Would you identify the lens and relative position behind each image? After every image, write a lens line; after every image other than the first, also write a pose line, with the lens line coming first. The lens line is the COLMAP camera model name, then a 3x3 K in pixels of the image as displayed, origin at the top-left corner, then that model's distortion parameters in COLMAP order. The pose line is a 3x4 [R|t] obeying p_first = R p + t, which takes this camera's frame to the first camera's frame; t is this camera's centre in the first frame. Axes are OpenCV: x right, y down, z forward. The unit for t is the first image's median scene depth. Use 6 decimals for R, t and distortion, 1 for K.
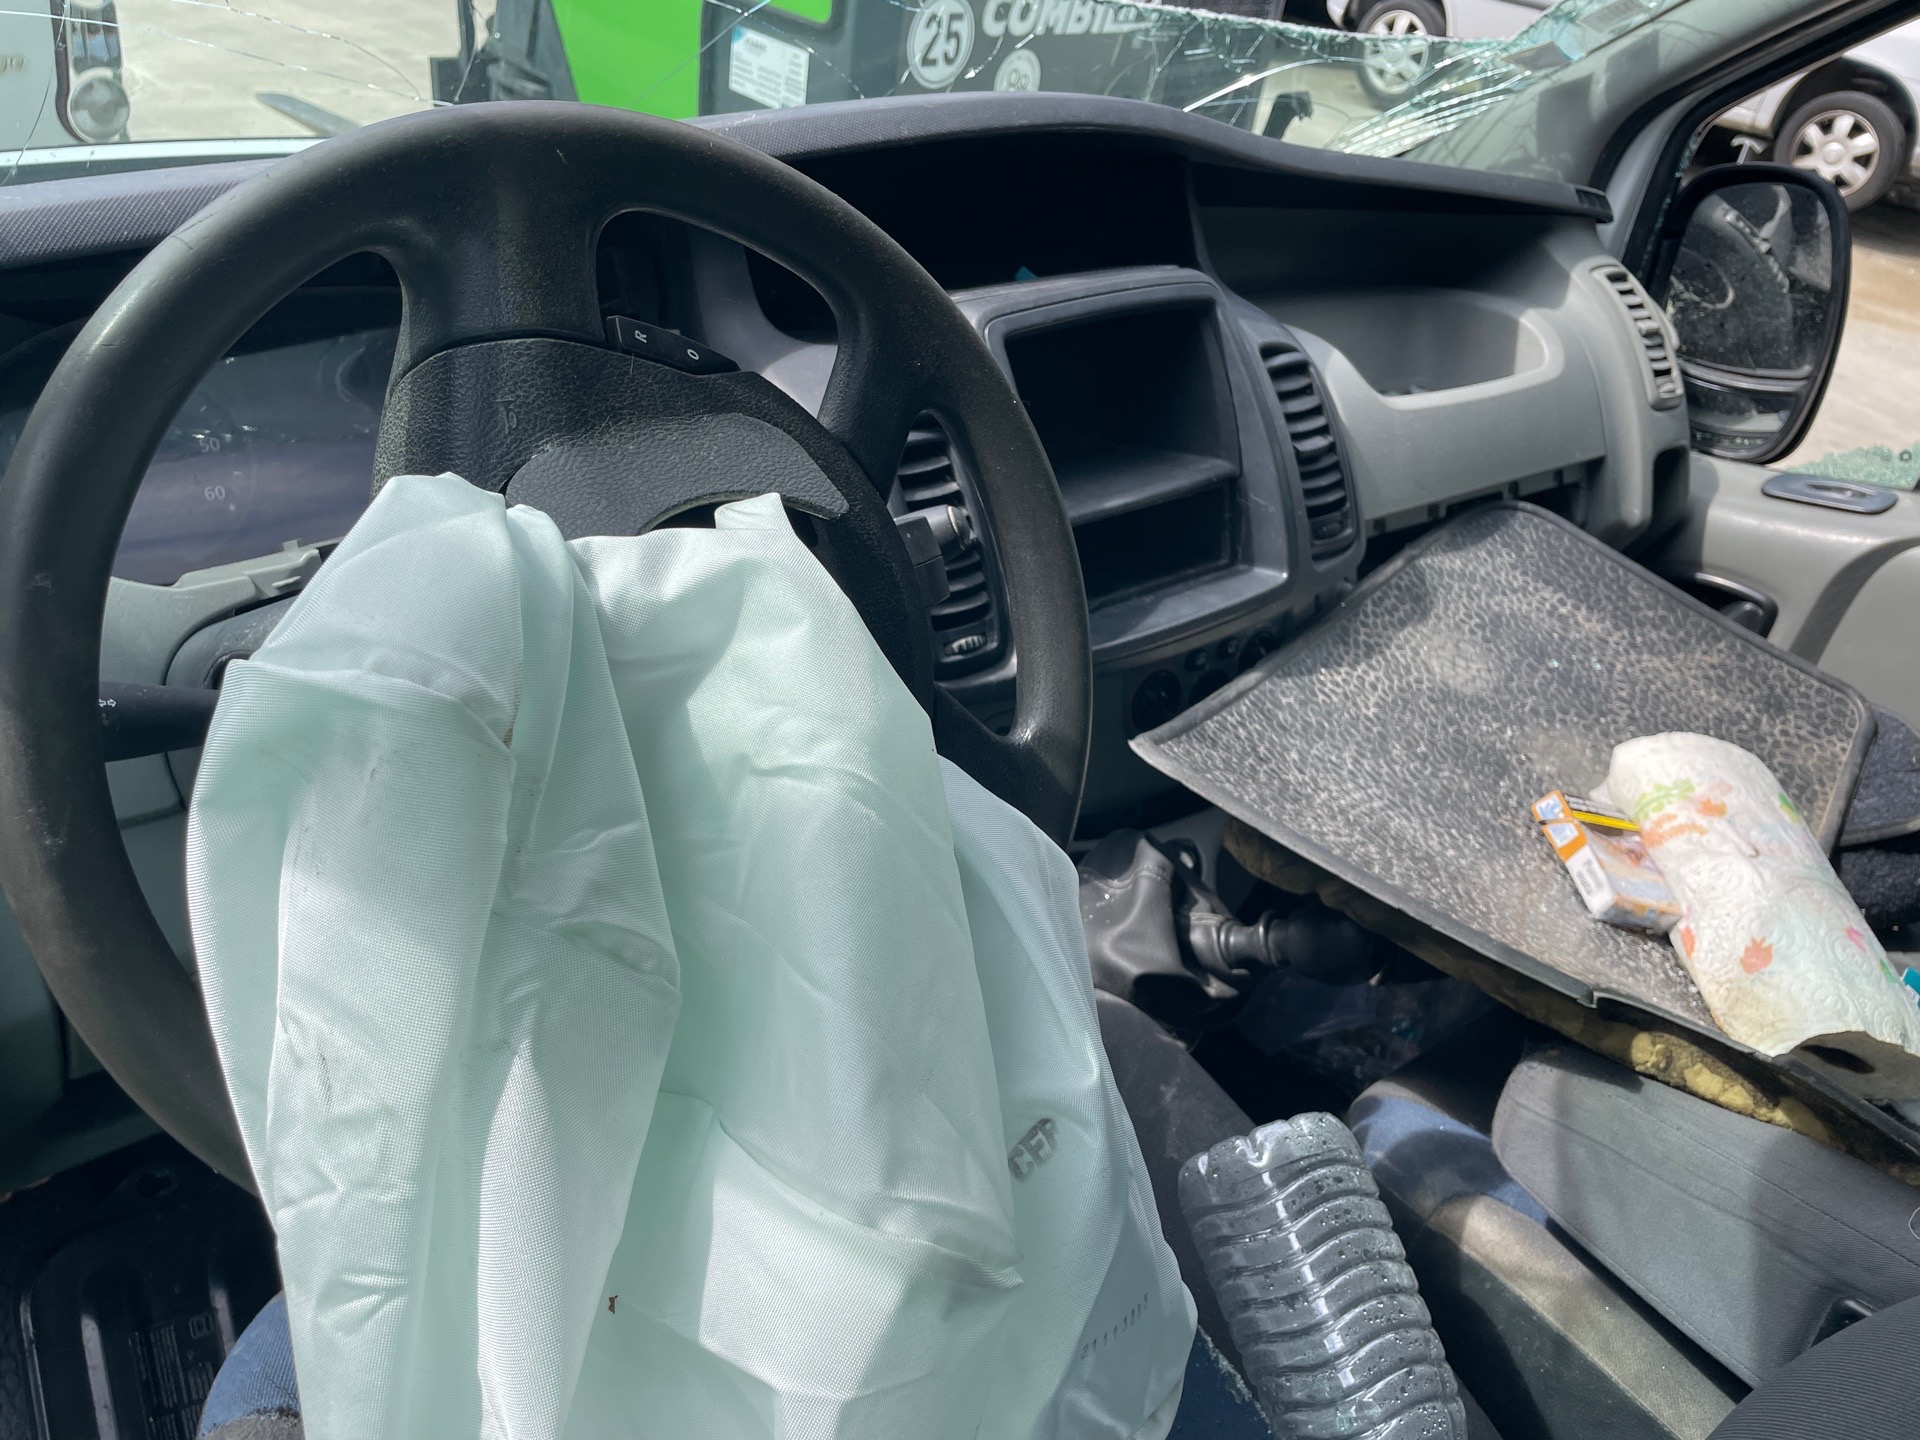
lens RADIAL K [[1483.8, 0, 963.9], [0, 1483.8, 700.4], [0, 0, 1]] dist [0.084852, -0.111826]
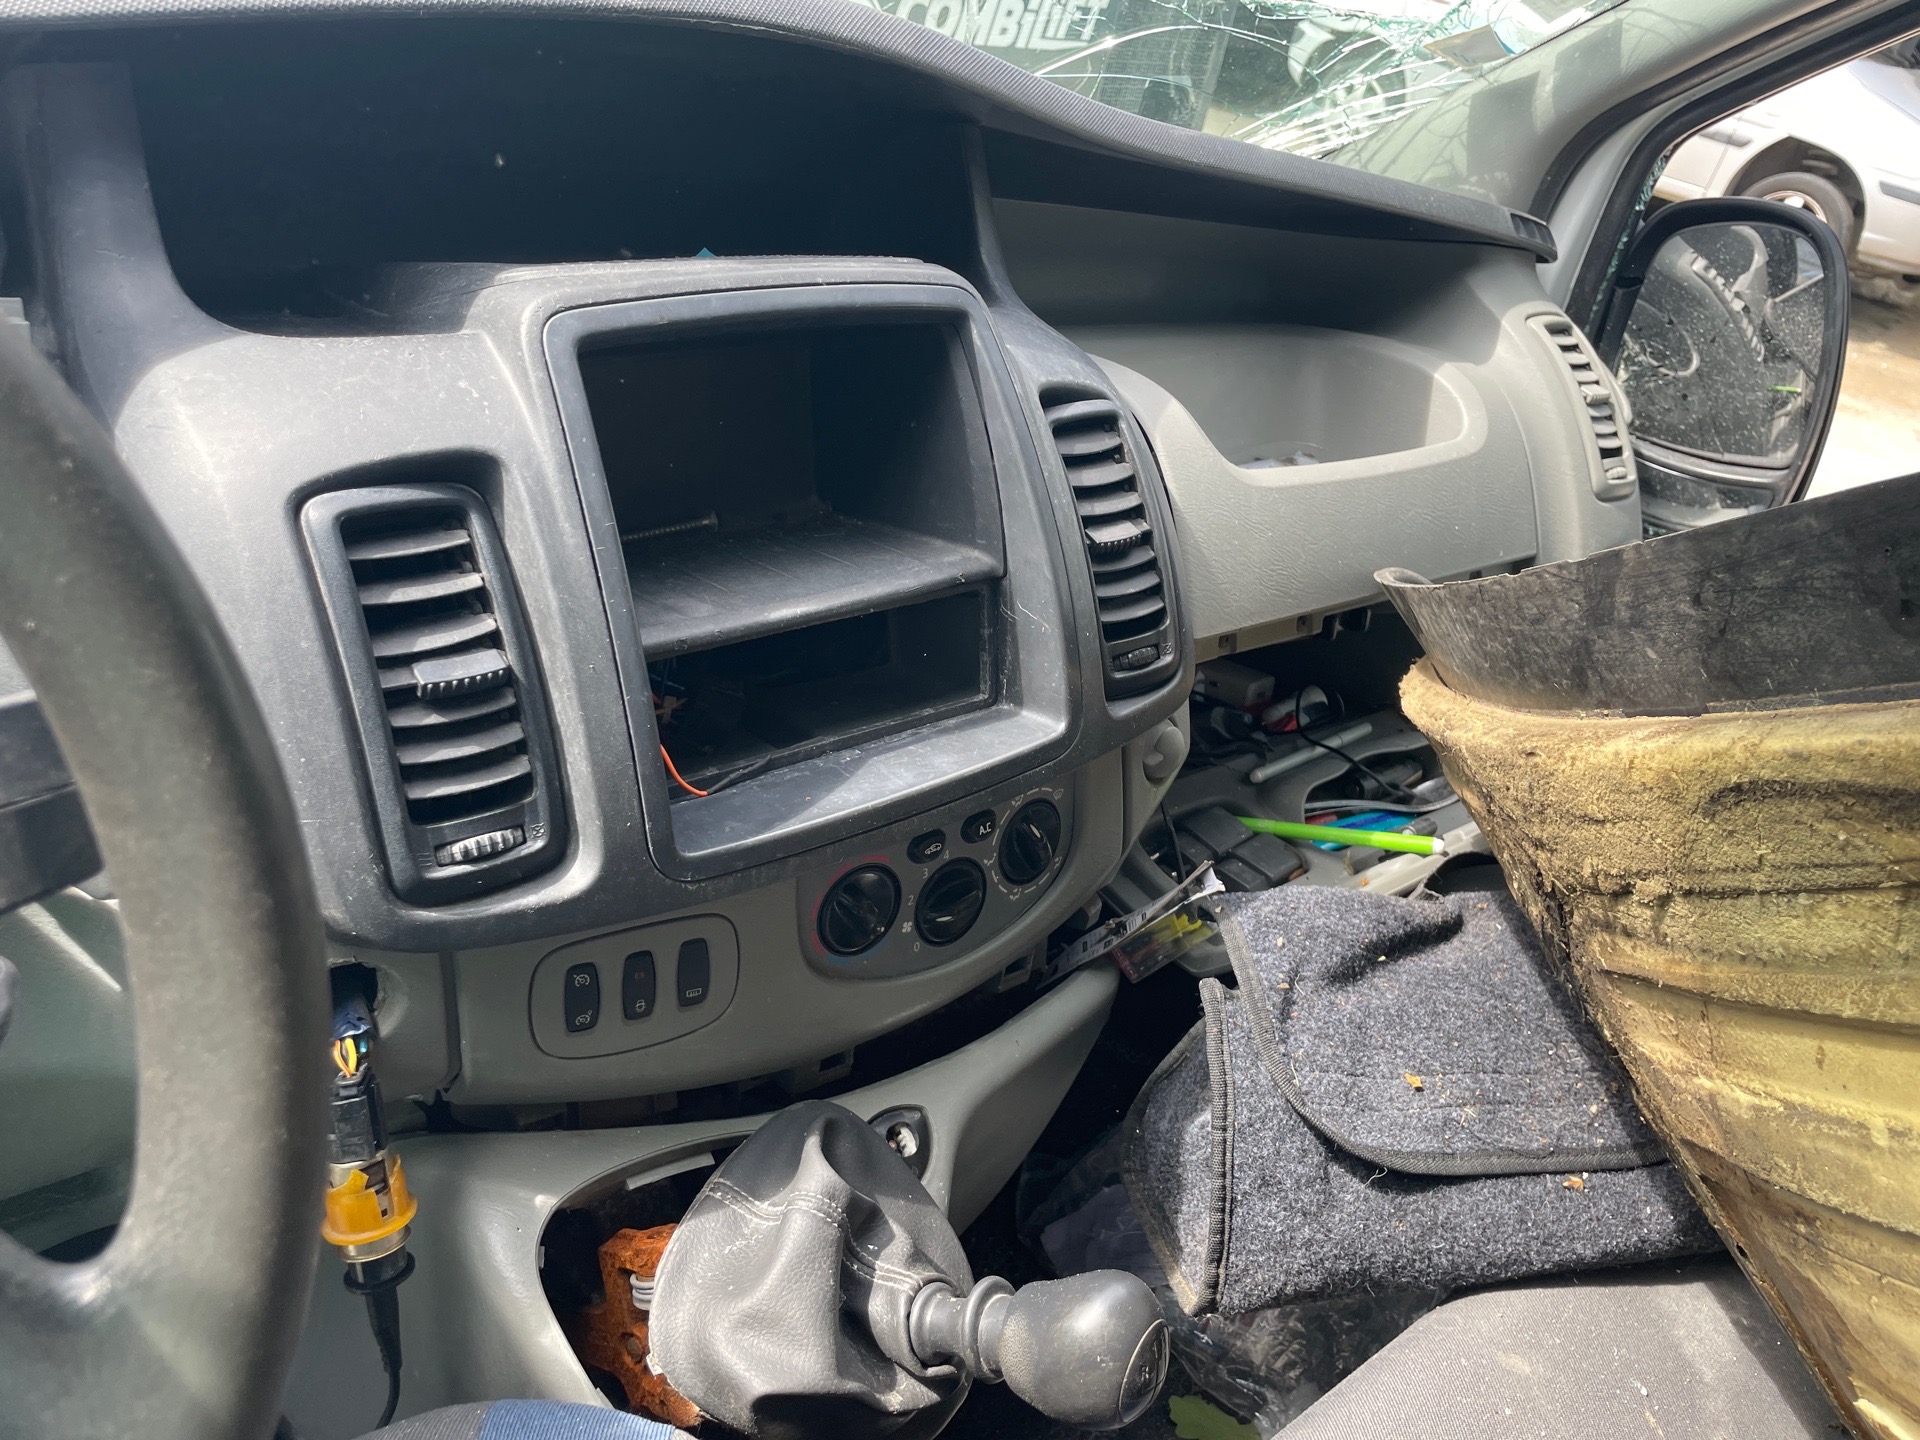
lens RADIAL K [[1452.1, 0, 1009.9], [0, 1452.1, 683.4], [0, 0, 1]] dist [0.107900, -0.139413]
pose [[0.997425, 0.045053, 0.055805, 0.115839], [-0.043392, 0.998588, -0.030636, -0.061367], [-0.057107, 0.028135, 0.997972, 0.258408]]
